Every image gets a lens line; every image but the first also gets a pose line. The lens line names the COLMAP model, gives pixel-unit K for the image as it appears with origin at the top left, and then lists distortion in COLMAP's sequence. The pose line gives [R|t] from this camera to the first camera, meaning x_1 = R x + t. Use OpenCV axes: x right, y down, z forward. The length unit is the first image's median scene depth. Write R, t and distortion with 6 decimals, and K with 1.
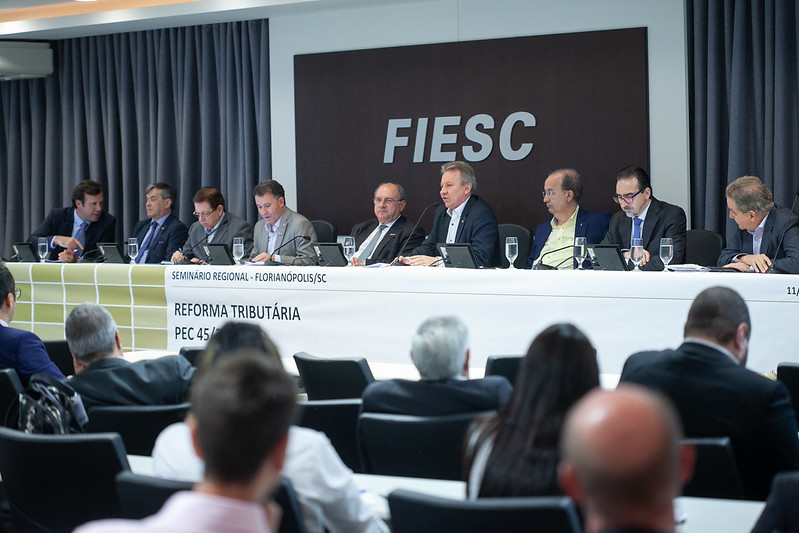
lens RADIAL K [[2173.5, 0, 399.9], [0, 2173.5, 264.6], [0, 0, 1]] dist [-0.247143, 0.000000]
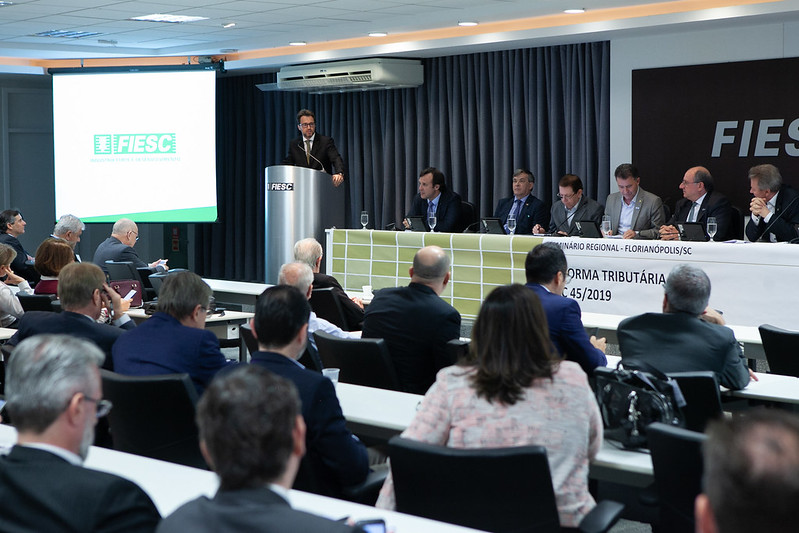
lens RADIAL K [[1462.1, 0, 398.4], [0, 1462.1, 261.0], [0, 0, 1]] dist [0.056062, 0.000000]
pose [[0.994470, 0.020344, -0.103031, -0.101427], [-0.018015, 0.999562, 0.023489, -0.003909], [0.103464, -0.021504, 0.994401, 0.152503]]
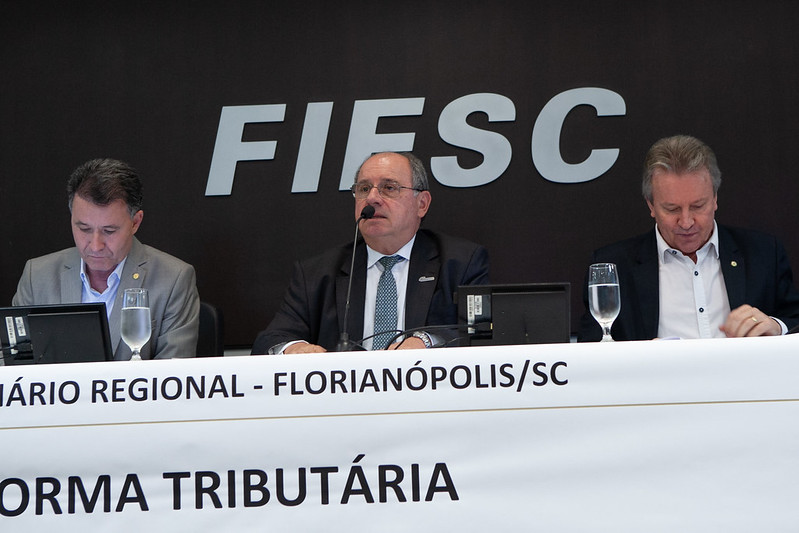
lens RADIAL K [[1496.0, 0, 445.2], [0, 1496.0, 259.1], [0, 0, 1]] dist [0.136996, 0.000000]
pose [[0.752306, 0.077071, 0.654291, -0.191195], [0.040167, 0.985921, -0.162318, 0.024305], [-0.657589, 0.148393, 0.738618, 0.747673]]
